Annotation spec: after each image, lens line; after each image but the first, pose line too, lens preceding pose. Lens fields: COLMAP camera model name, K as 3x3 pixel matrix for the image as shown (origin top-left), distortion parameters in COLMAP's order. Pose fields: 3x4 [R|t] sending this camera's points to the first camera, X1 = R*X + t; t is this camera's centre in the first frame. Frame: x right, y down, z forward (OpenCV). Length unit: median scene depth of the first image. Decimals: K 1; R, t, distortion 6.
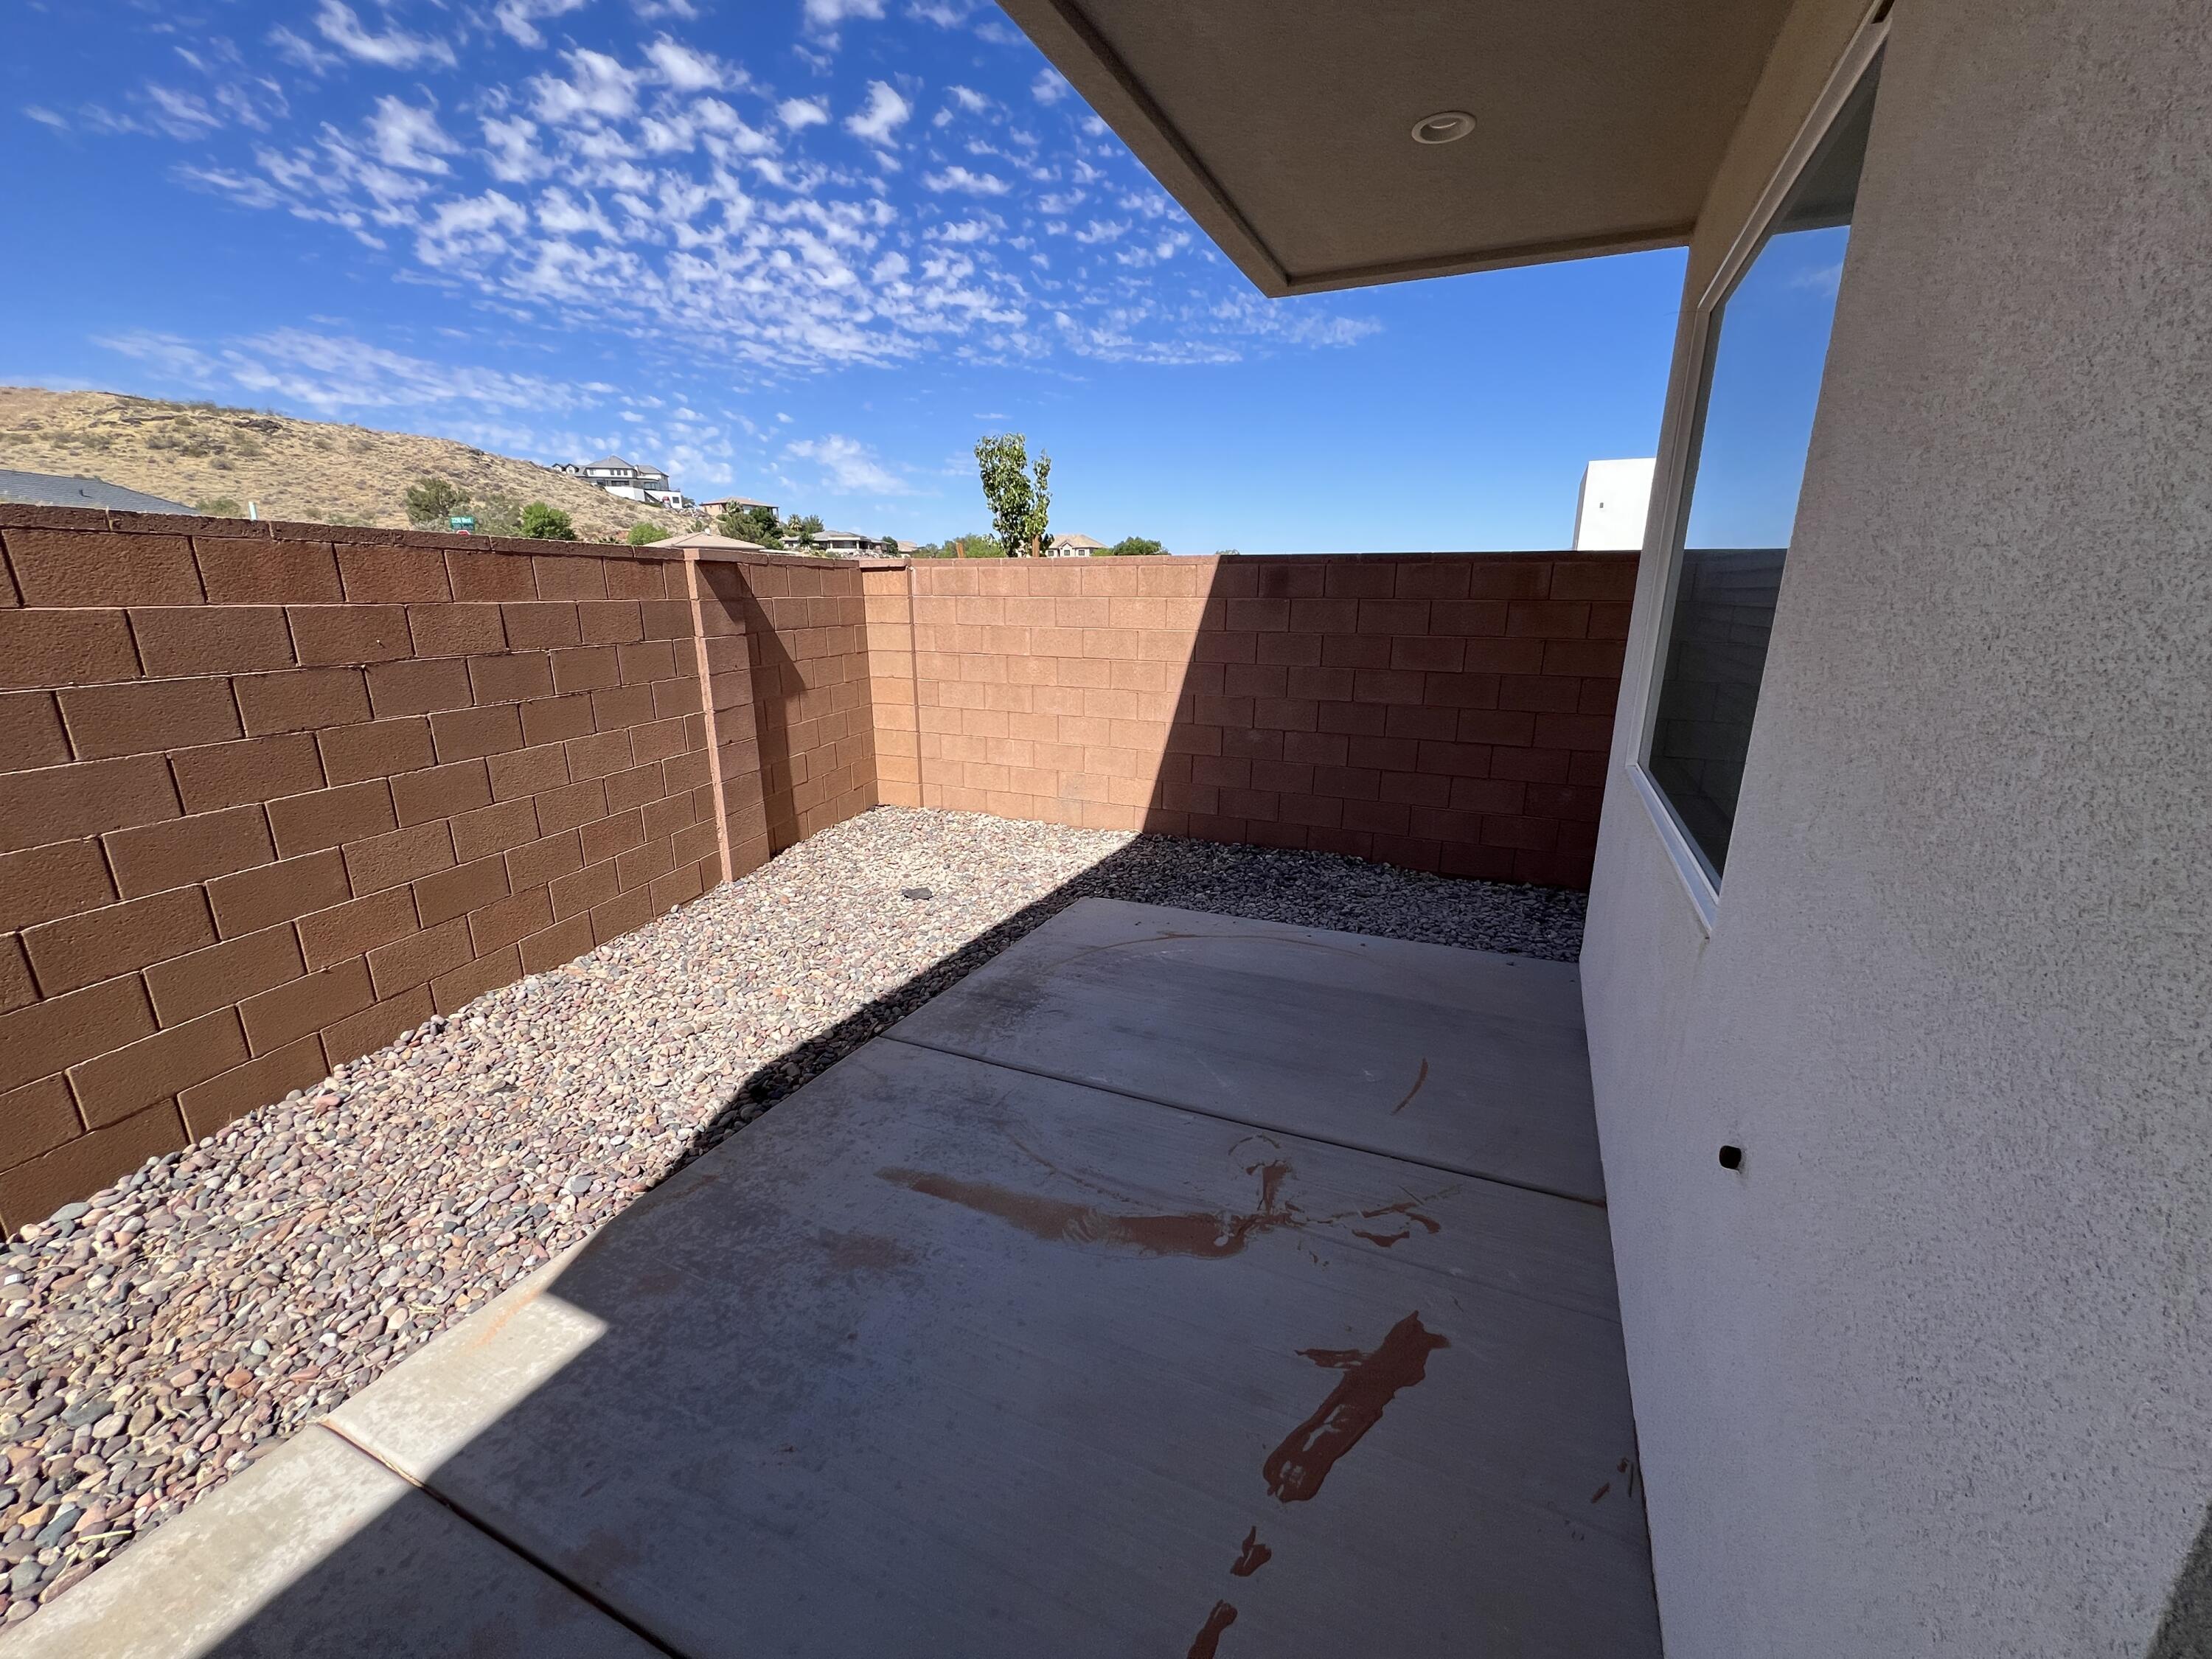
lens RADIAL K [[882.3, 0, 1111.1], [0, 882.3, 831.7], [0, 0, 1]] dist [-0.003100, 0.000469]
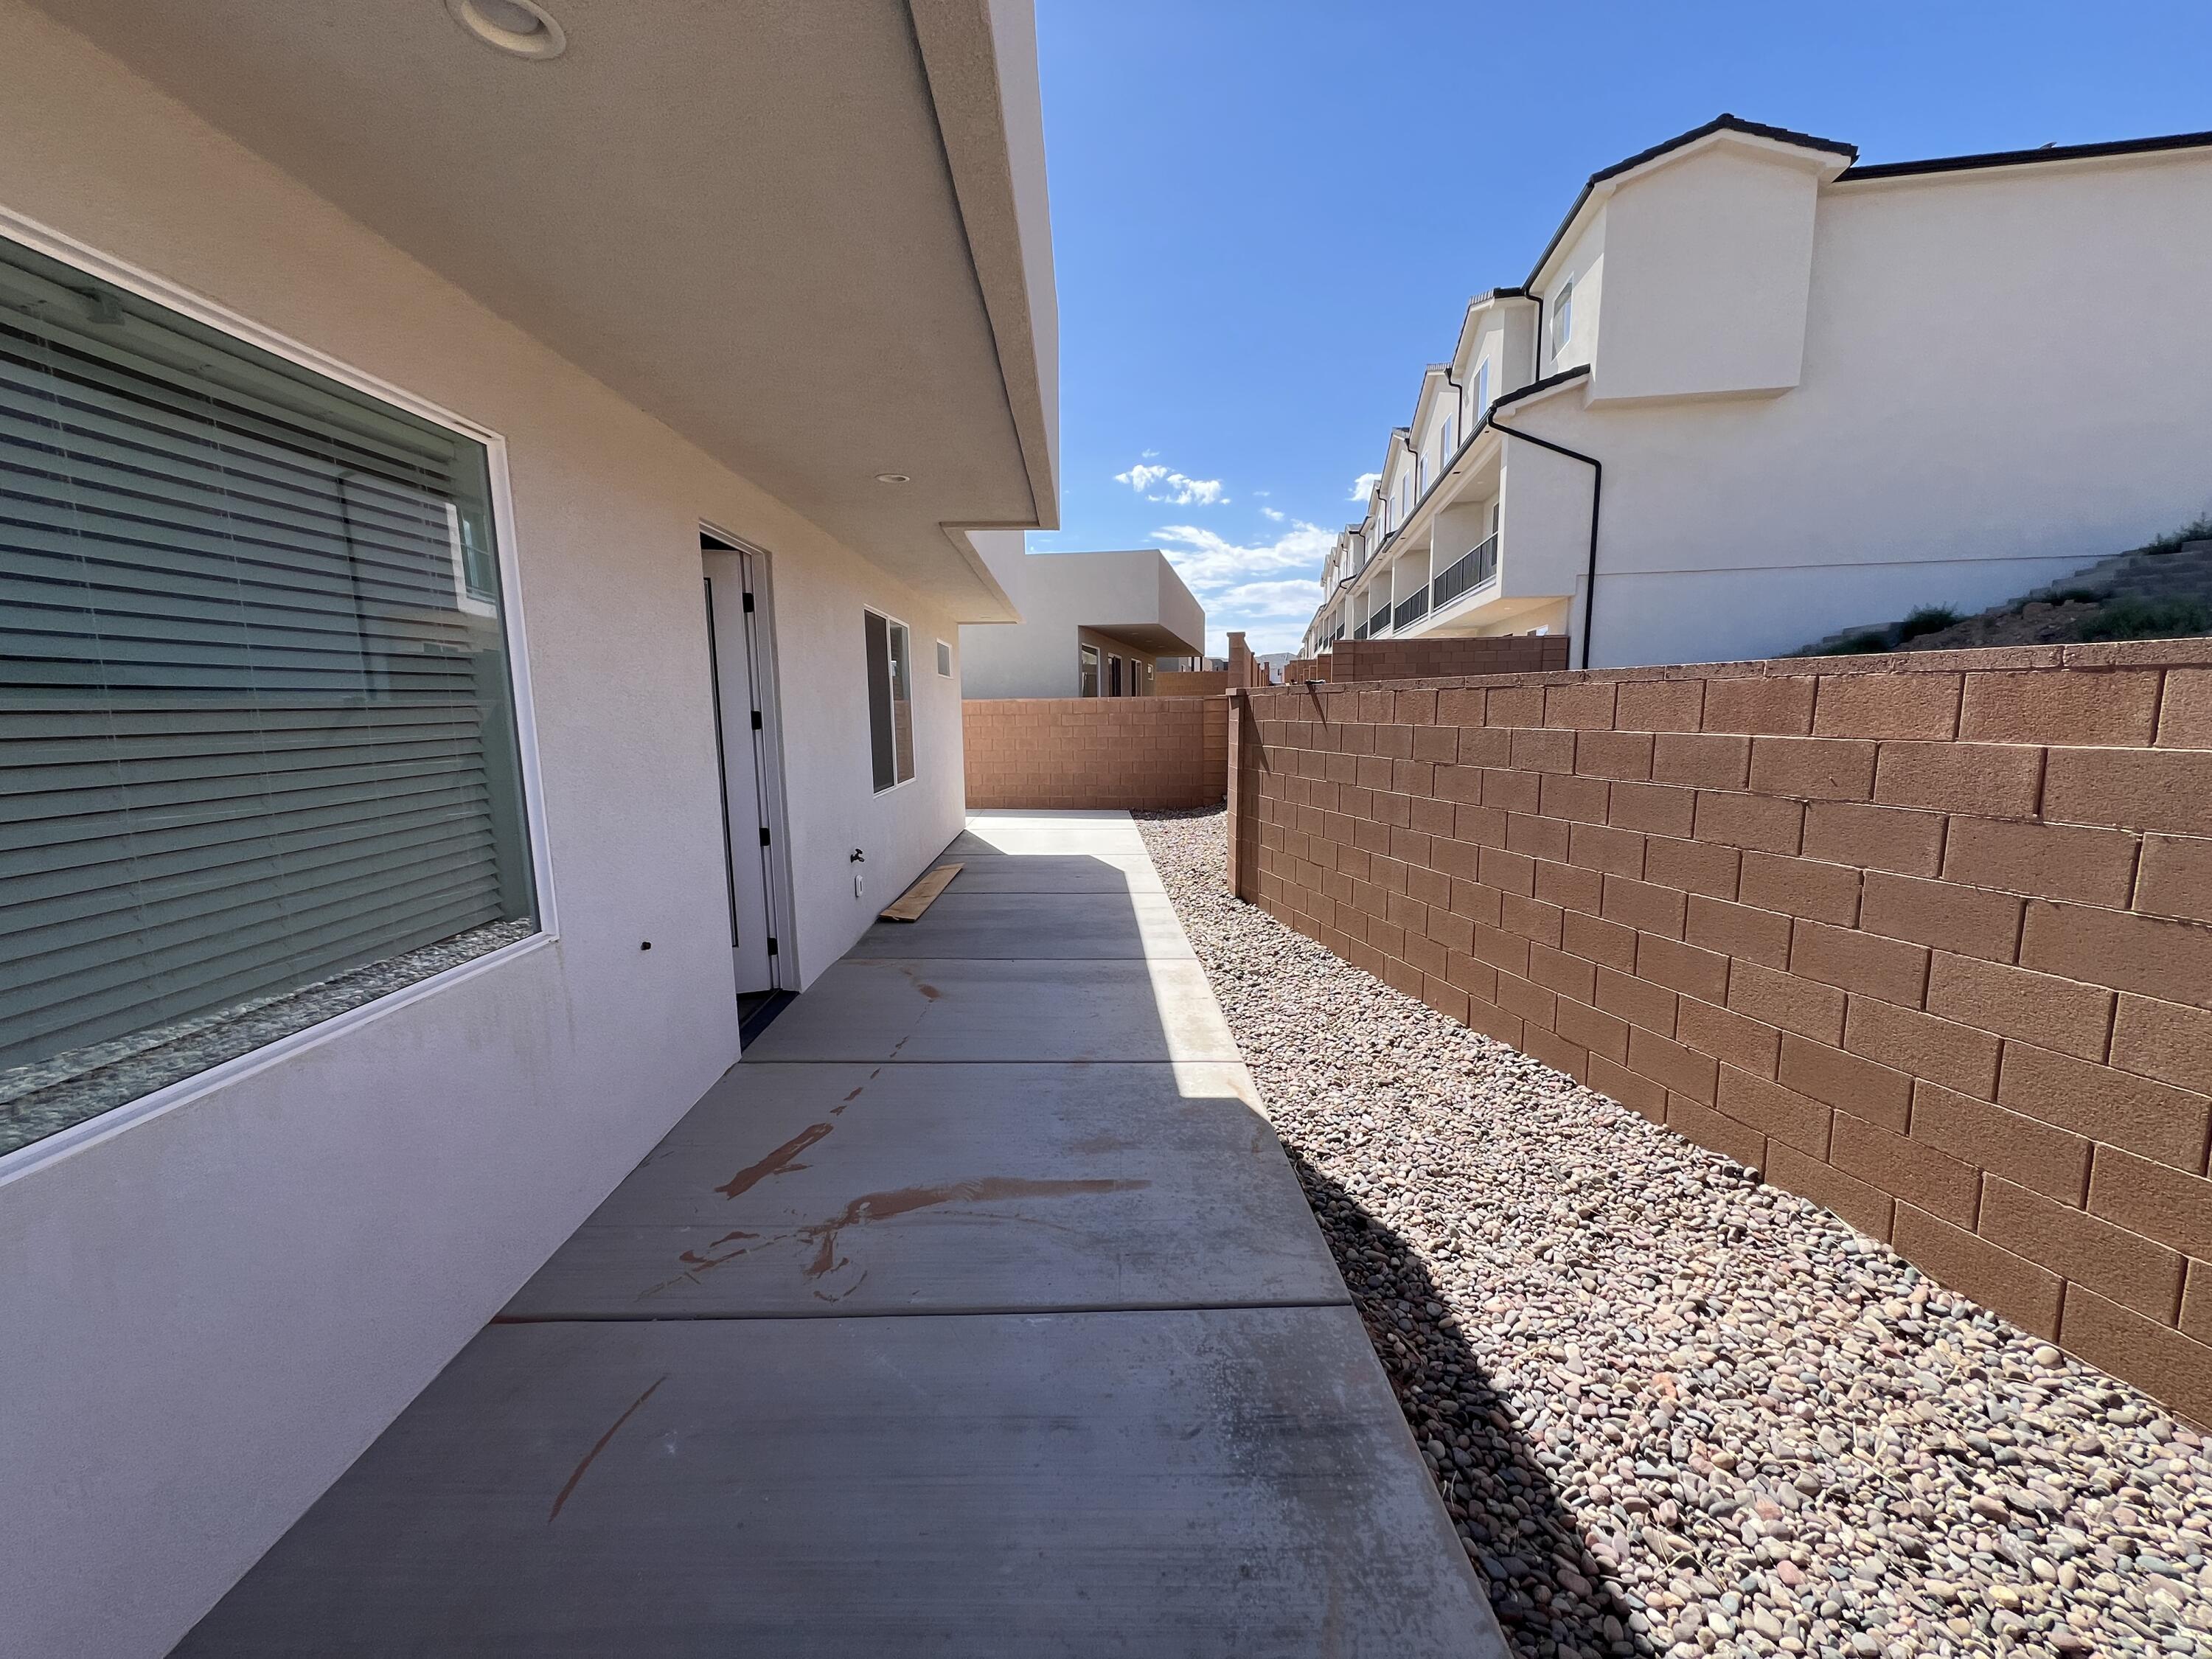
lens RADIAL K [[882.3, 0, 1107.7], [0, 882.3, 830.9], [0, 0, 1]] dist [-0.003100, 0.000469]
pose [[-0.895946, 0.071932, -0.438300, 0.304824], [-0.106924, 0.922849, 0.370022, -0.535209], [0.431101, 0.378384, -0.819132, 1.826367]]
